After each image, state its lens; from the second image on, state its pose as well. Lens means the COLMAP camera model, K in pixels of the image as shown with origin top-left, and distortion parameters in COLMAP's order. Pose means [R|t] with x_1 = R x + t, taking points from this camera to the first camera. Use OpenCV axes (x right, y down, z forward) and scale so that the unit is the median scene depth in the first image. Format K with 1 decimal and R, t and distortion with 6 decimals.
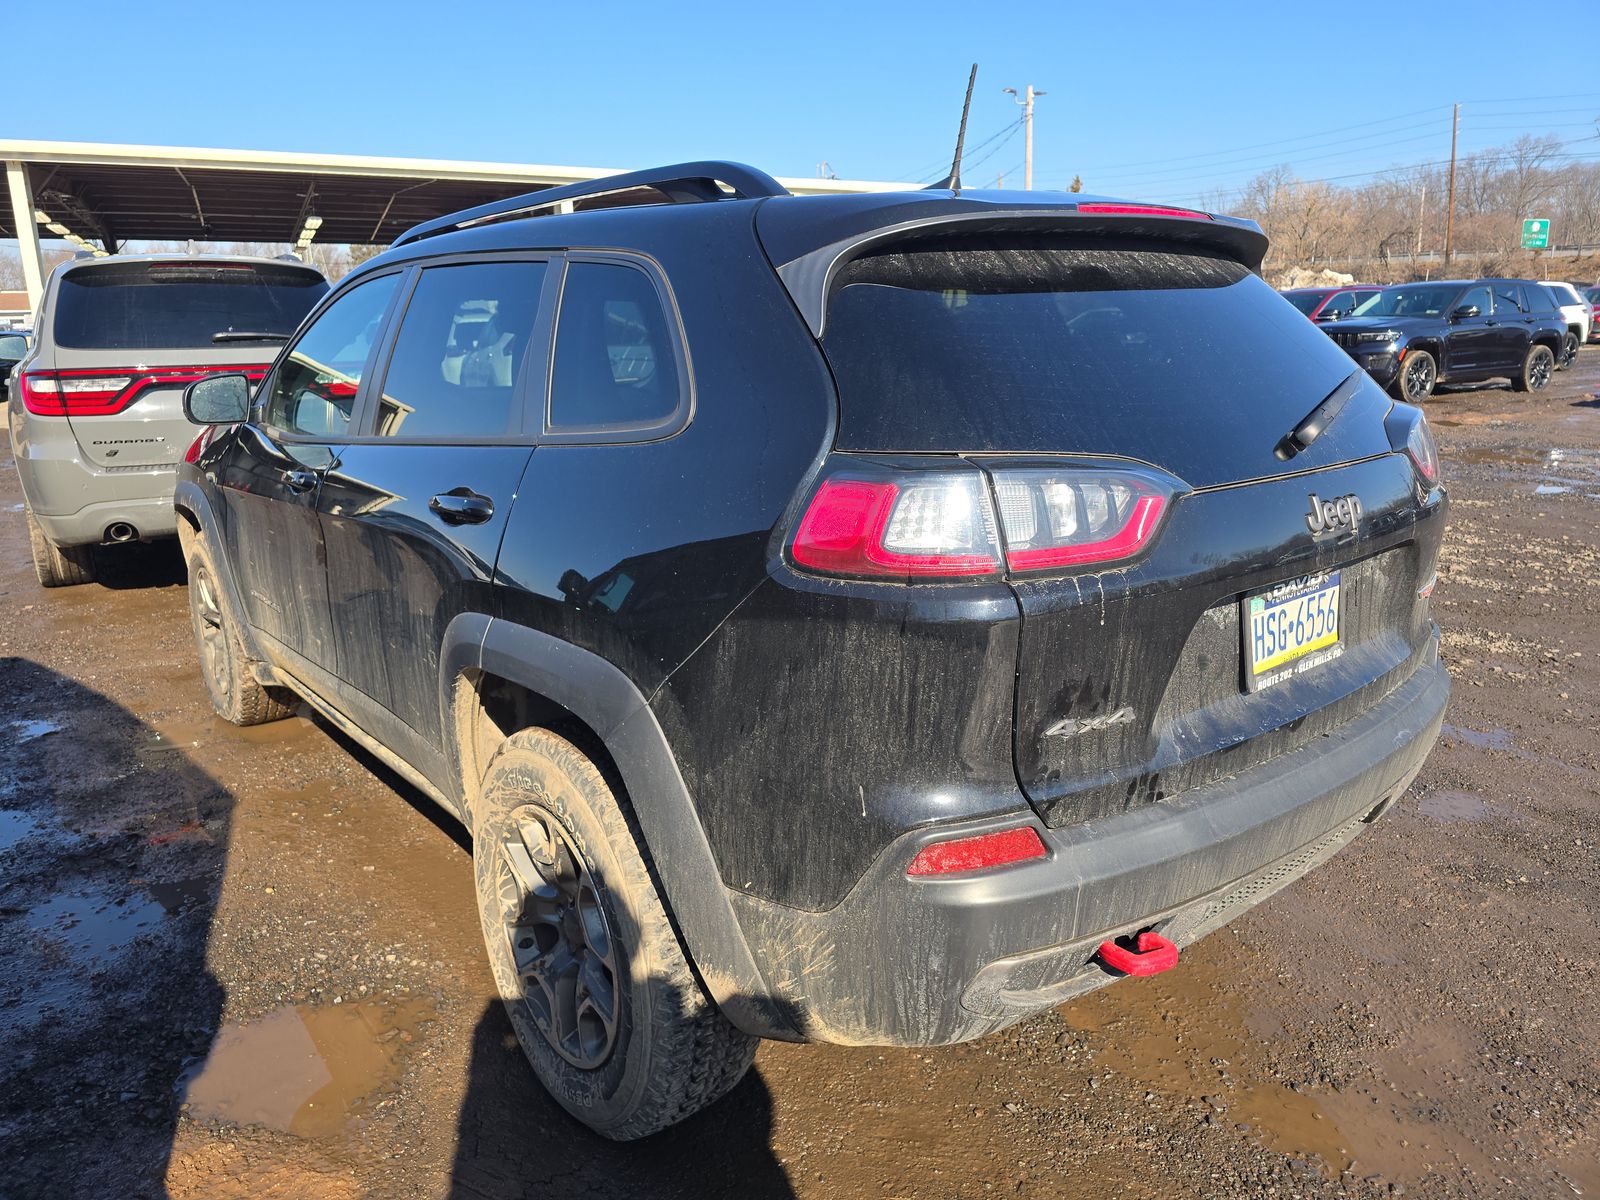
lens RADIAL K [[1074.0, 0, 803.7], [0, 1074.0, 555.9], [0, 0, 1]] dist [0.072102, -0.076225]
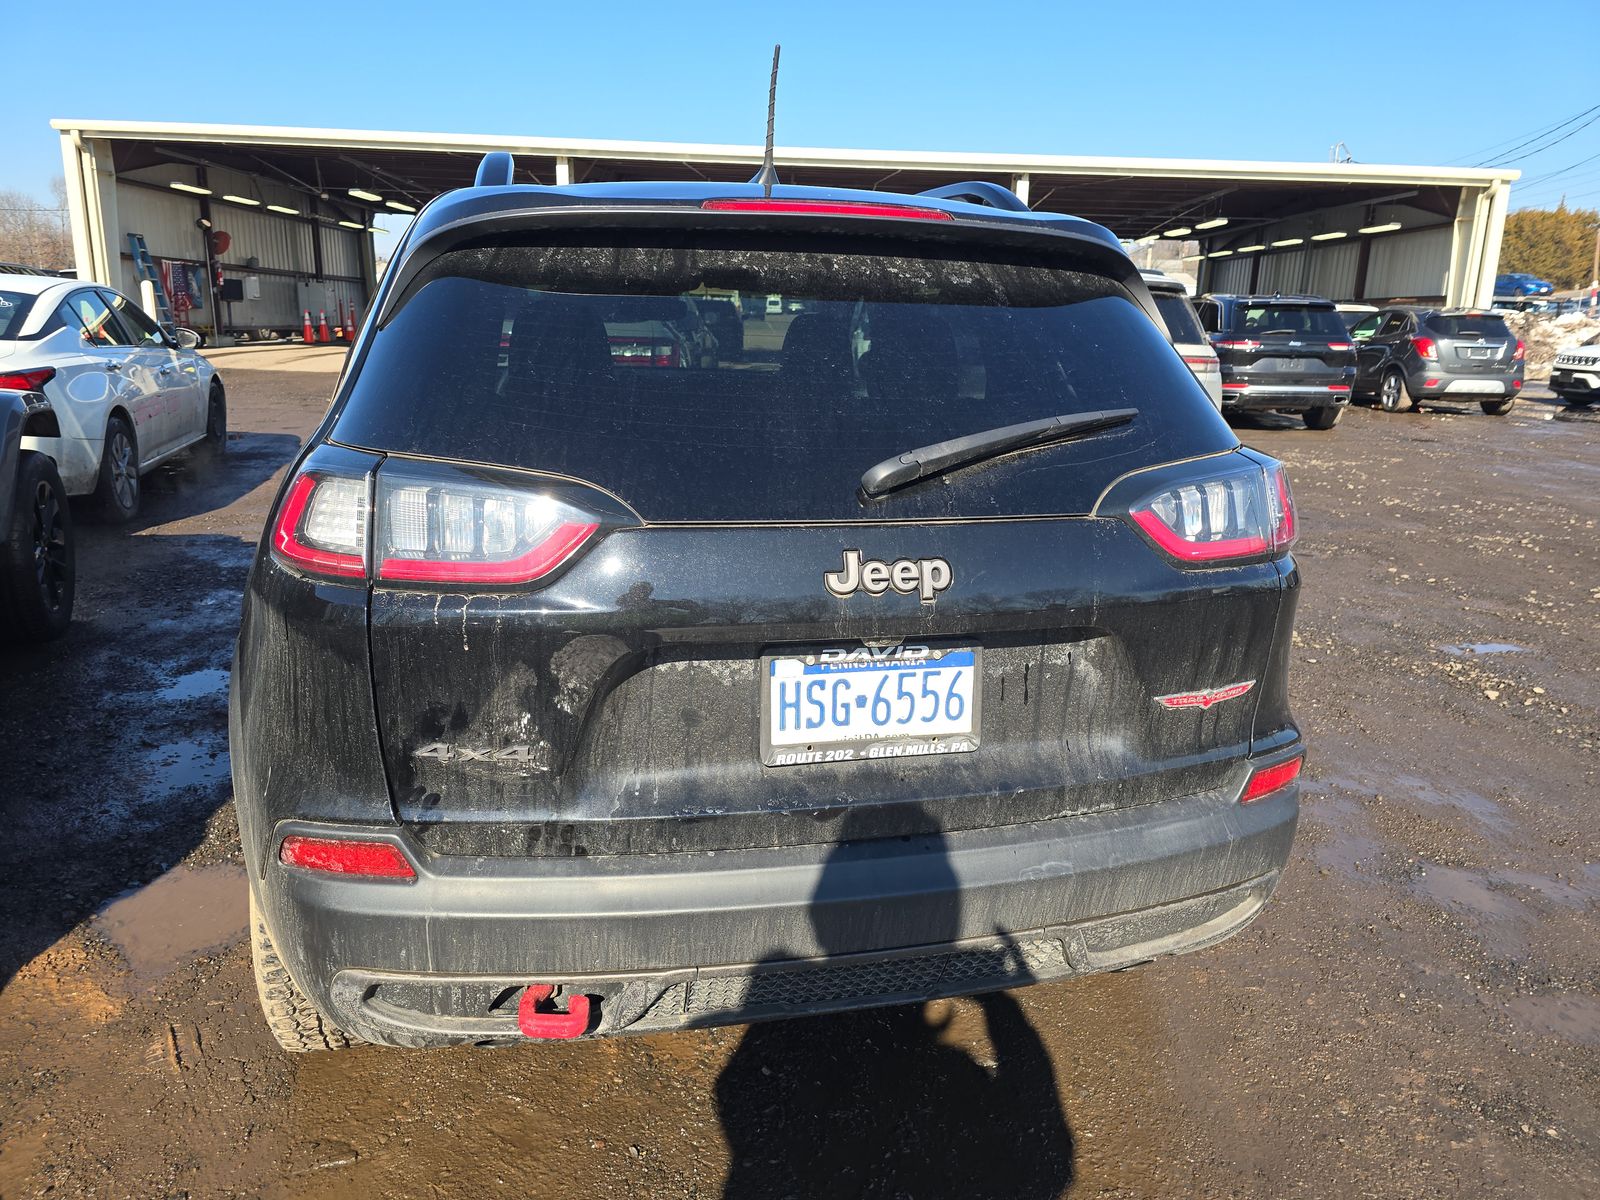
lens RADIAL K [[1074.0, 0, 803.7], [0, 1074.0, 555.9], [0, 0, 1]] dist [0.072102, -0.076225]
pose [[0.904998, 0.137233, -0.402672, 0.751059], [-0.132823, 0.990372, 0.039008, -0.076732], [0.404148, 0.018182, 0.914513, 0.213560]]
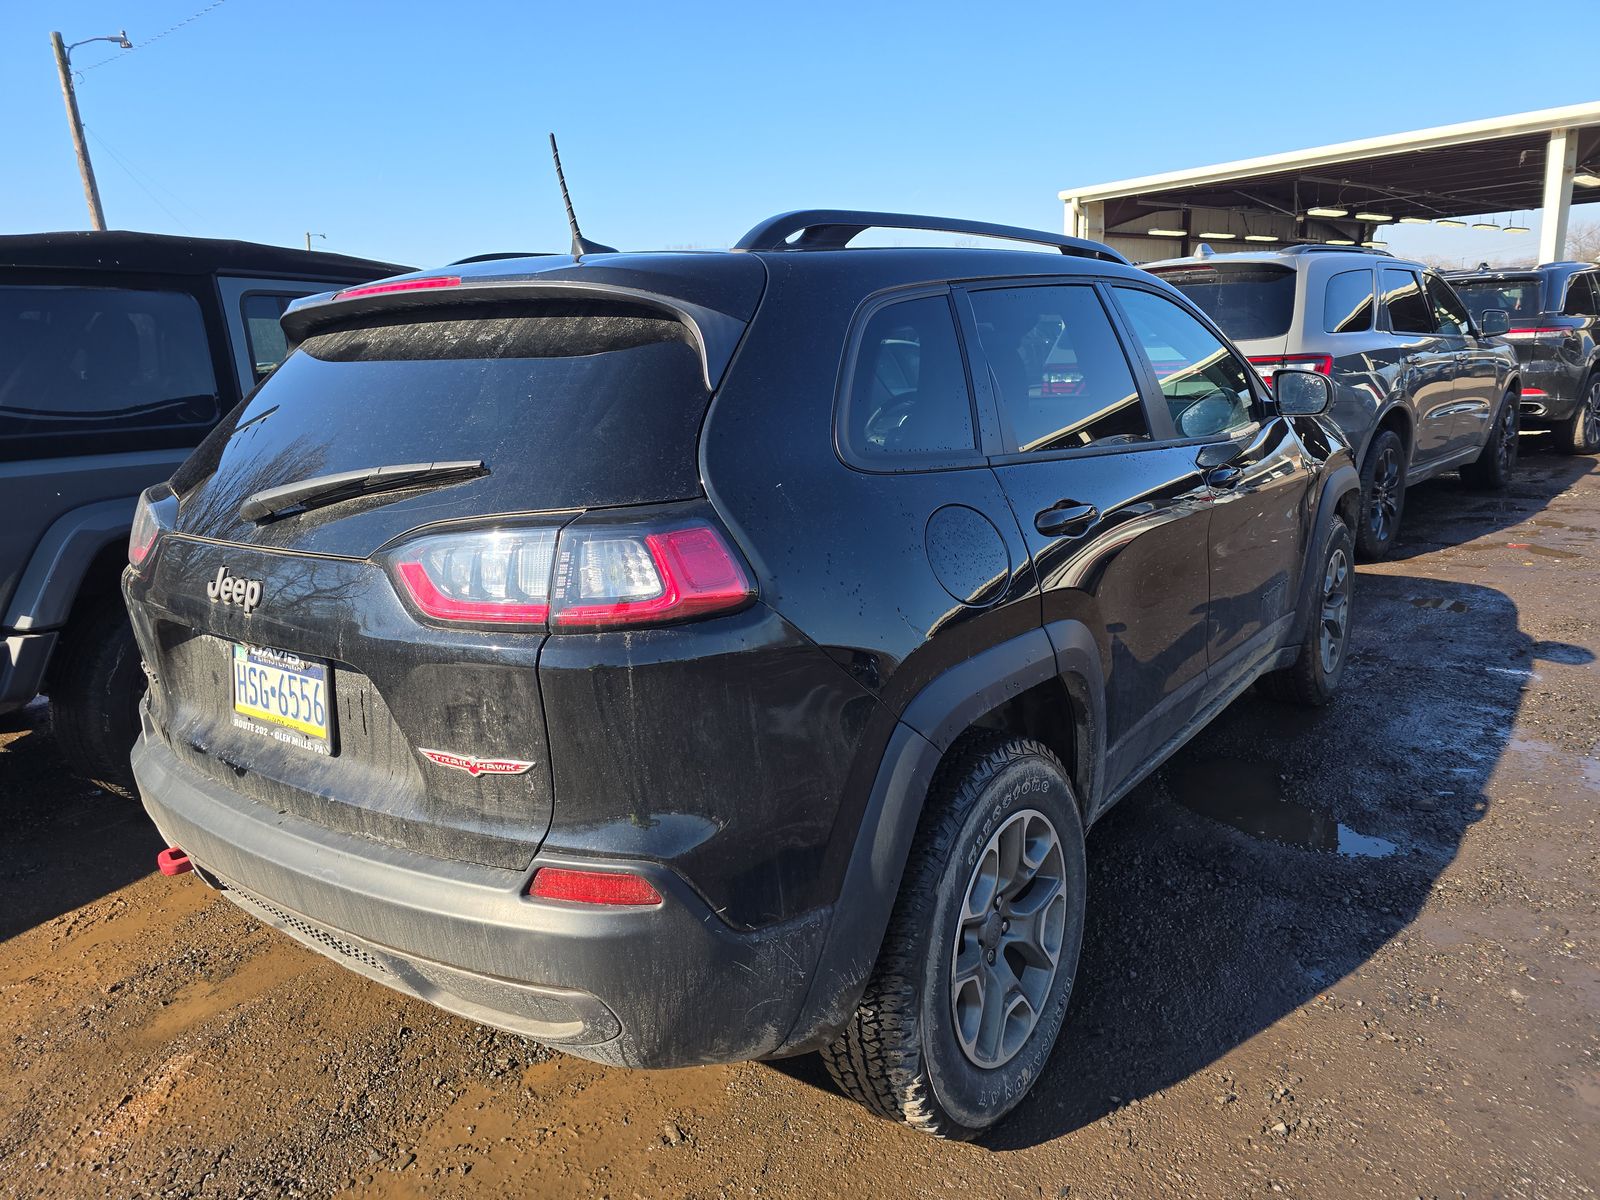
lens RADIAL K [[1074.0, 0, 803.7], [0, 1074.0, 555.9], [0, 0, 1]] dist [0.072102, -0.076225]
pose [[0.247997, 0.193200, -0.949300, 1.593197], [-0.157120, 0.974960, 0.157376, -0.318189], [0.955935, 0.110125, 0.272142, 1.220964]]
